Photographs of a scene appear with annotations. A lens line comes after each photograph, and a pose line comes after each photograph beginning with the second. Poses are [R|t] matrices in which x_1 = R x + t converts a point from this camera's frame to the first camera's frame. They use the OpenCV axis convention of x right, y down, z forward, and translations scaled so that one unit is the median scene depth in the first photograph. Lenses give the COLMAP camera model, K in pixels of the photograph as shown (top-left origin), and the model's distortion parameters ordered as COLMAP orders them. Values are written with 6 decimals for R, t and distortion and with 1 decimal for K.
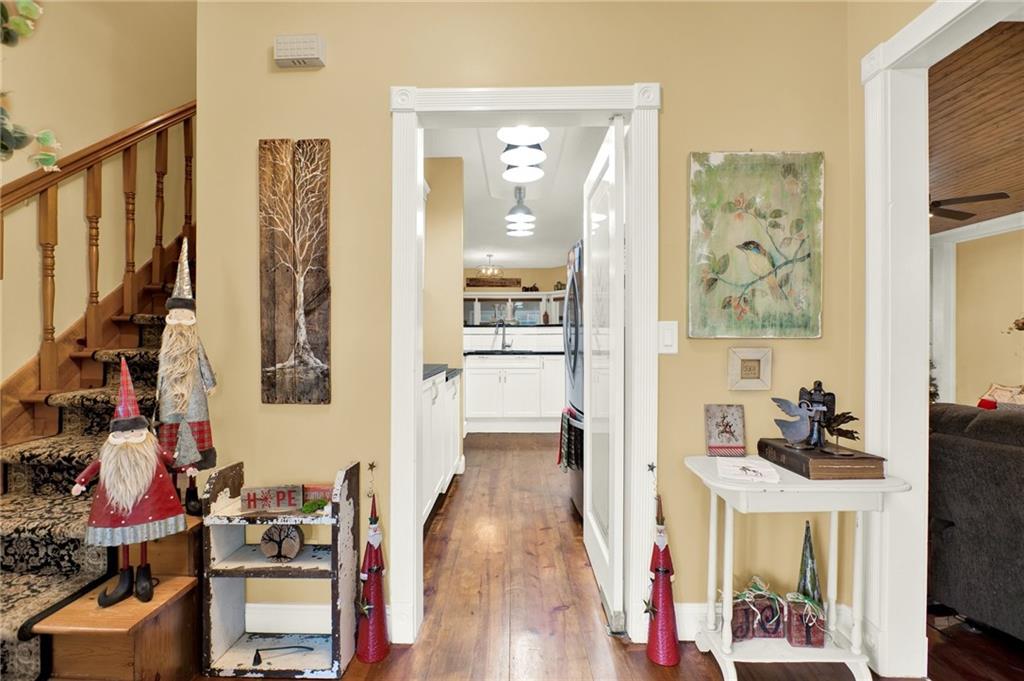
lens RADIAL K [[461.3, 0, 509.3], [0, 461.3, 338.2], [0, 0, 1]] dist [-0.003323, -0.000091]
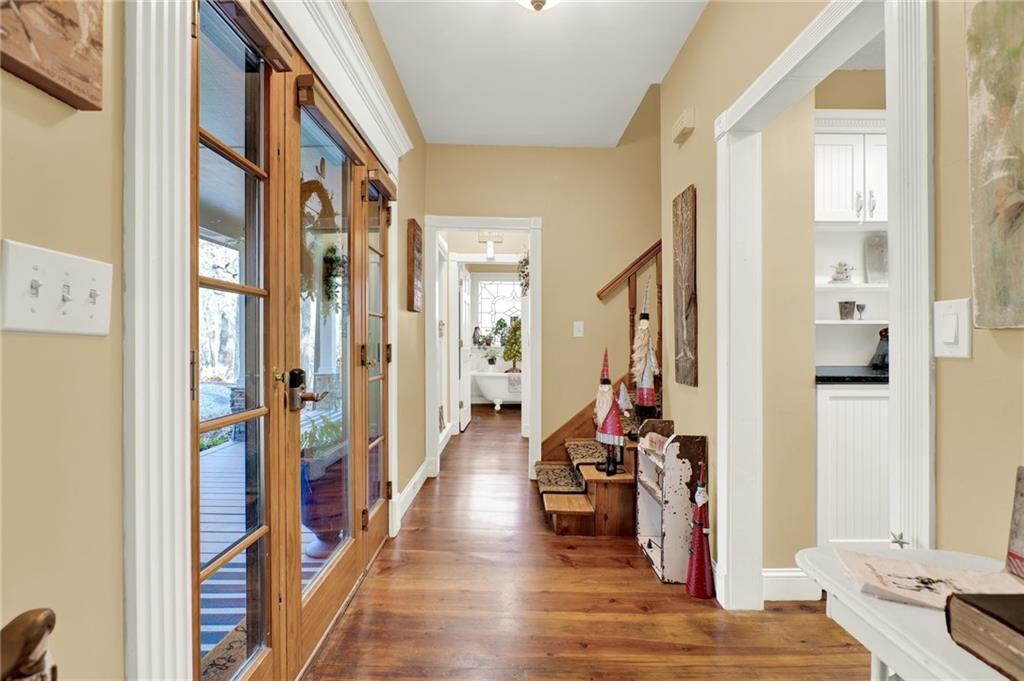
lens RADIAL K [[461.3, 0, 511.0], [0, 461.3, 339.8], [0, 0, 1]] dist [-0.003323, -0.000091]
pose [[0.021139, -0.001963, -0.999775, 0.905748], [-0.003903, 0.999990, -0.002046, 0.014926], [0.999769, 0.003945, 0.021131, 0.464304]]
